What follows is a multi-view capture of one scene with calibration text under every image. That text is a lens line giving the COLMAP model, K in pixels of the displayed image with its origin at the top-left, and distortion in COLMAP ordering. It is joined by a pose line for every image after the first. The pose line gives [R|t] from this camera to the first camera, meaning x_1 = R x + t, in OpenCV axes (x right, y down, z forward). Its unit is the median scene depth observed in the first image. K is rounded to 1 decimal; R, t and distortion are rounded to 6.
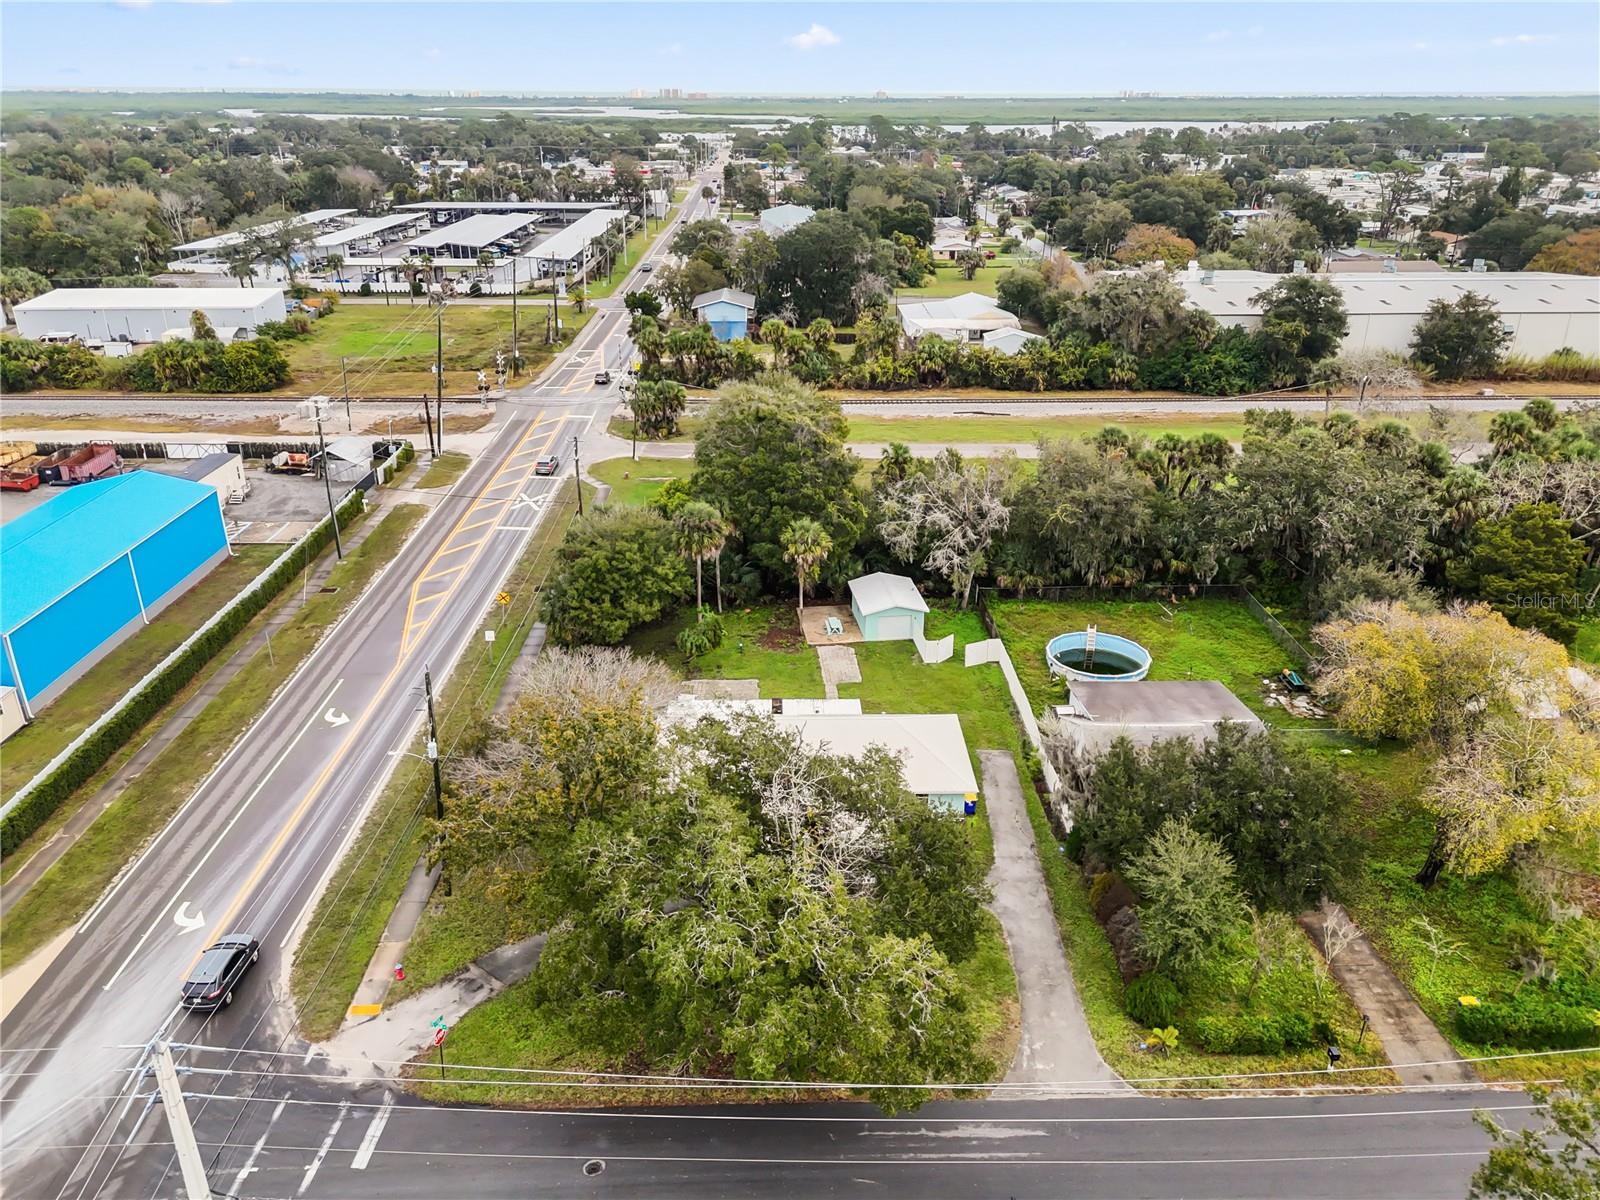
lens RADIAL K [[1167.6, 0, 800.0], [0, 1167.6, 600.0], [0, 0, 1]] dist [0.077798, -0.094201]
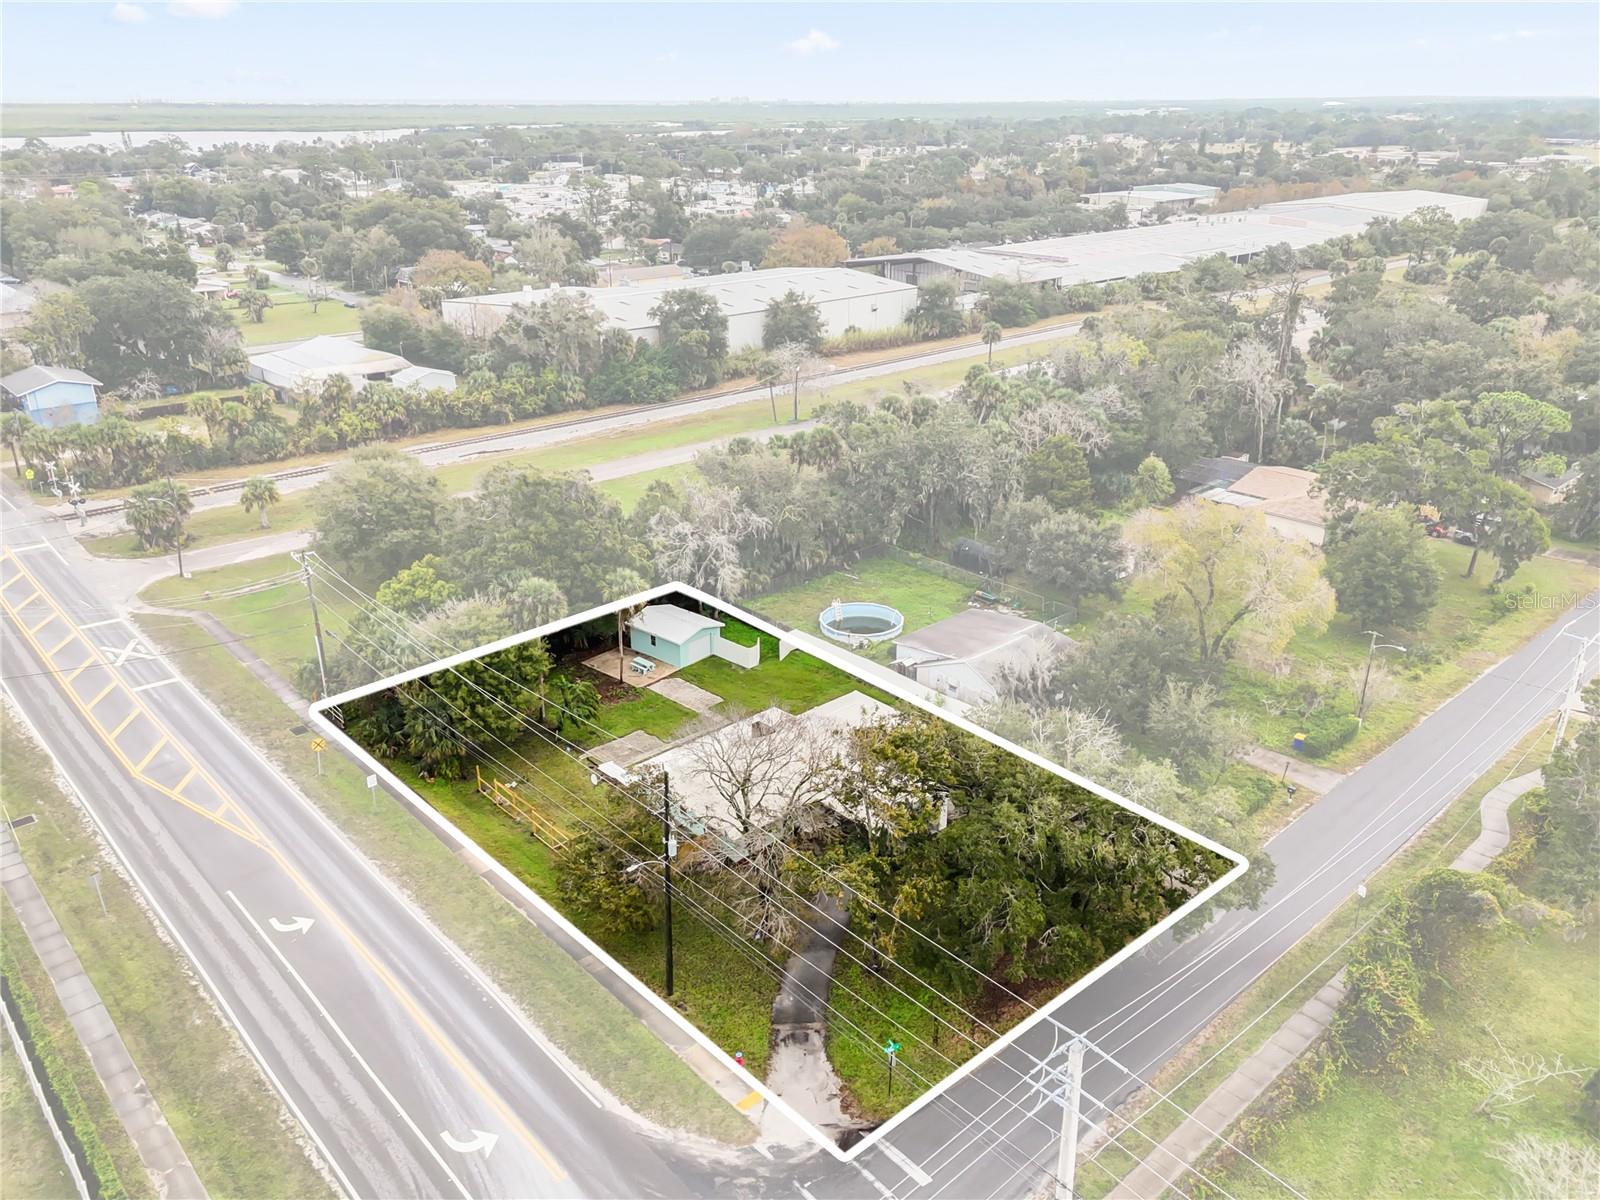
lens RADIAL K [[1209.1, 0, 809.0], [0, 1209.1, 602.7], [0, 0, 1]] dist [0.051654, -0.030745]
pose [[0.744344, -0.255775, 0.616872, -0.289906], [0.264239, 0.961160, 0.079686, -0.044195], [-0.613295, 0.103688, 0.783019, 0.036782]]
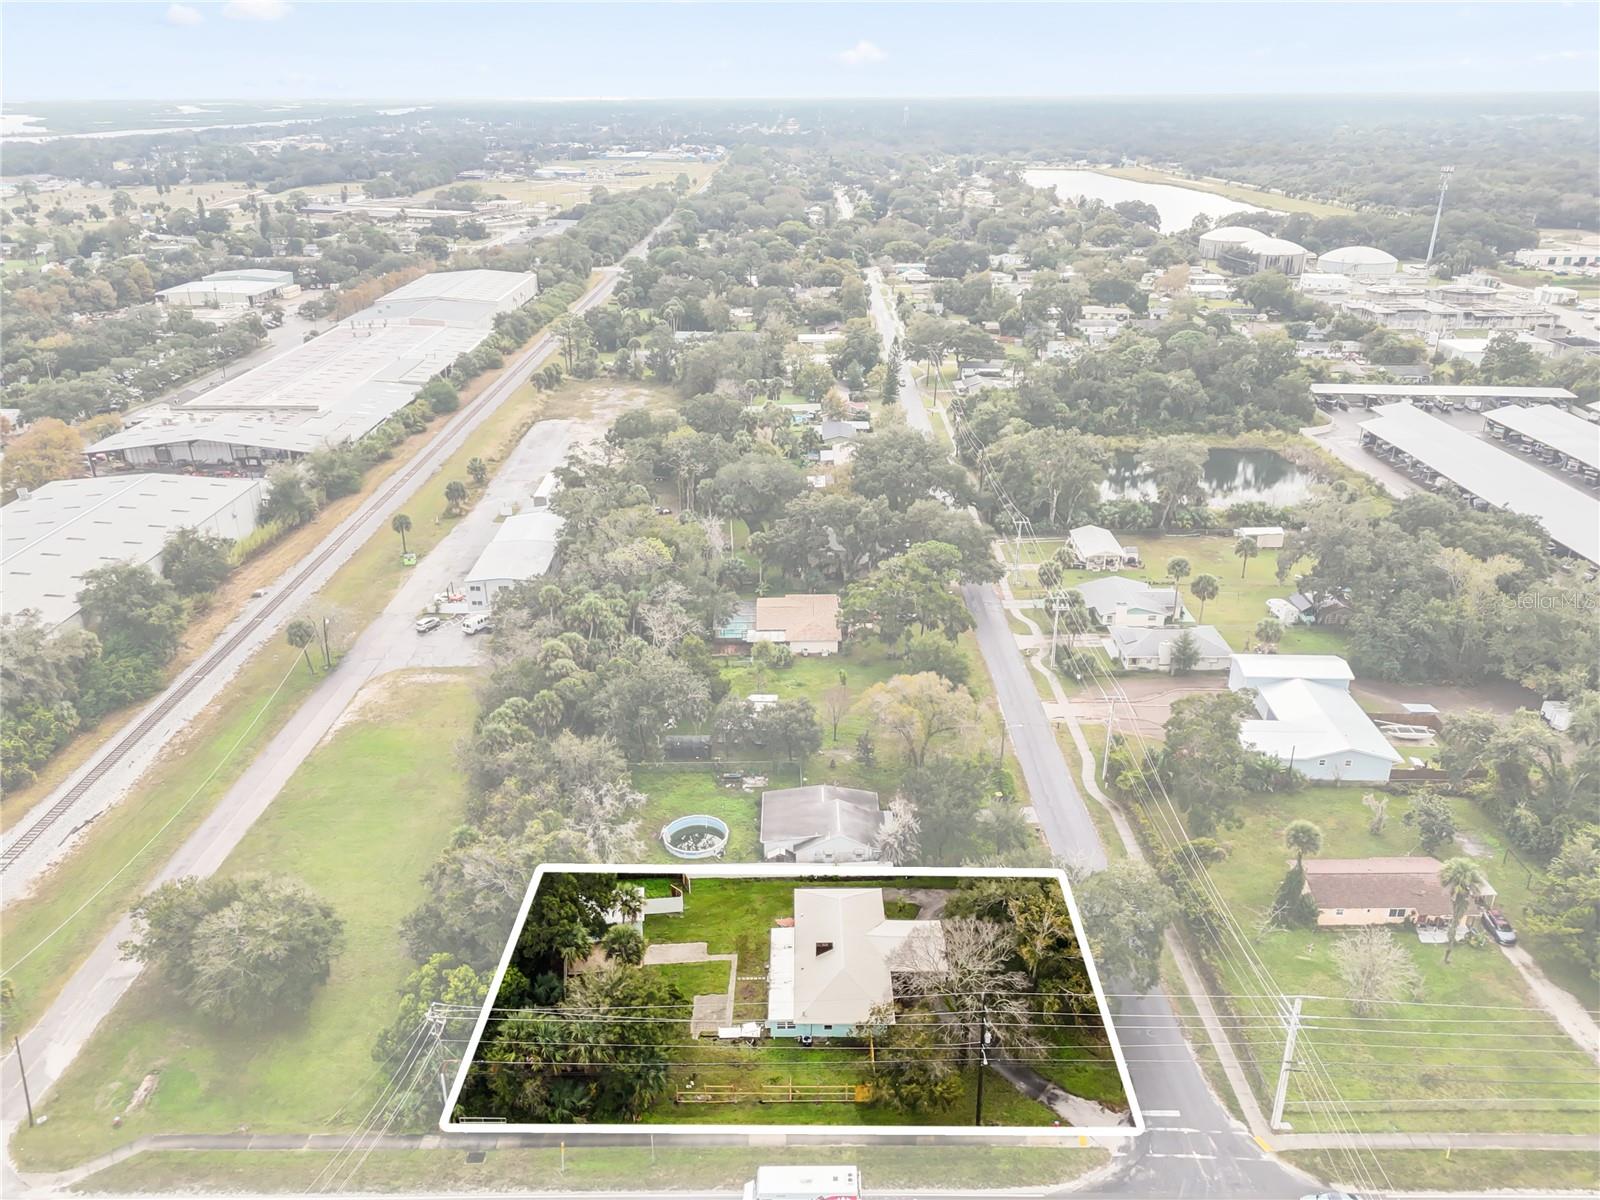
lens RADIAL K [[1176.0, 0, 808.8], [0, 1176.0, 599.2], [0, 0, 1]] dist [0.065665, -0.048256]
pose [[0.003142, -0.392530, 0.919734, -0.572075], [0.396475, 0.844850, 0.359216, -0.386764], [-0.918040, 0.363523, 0.158283, 0.267482]]
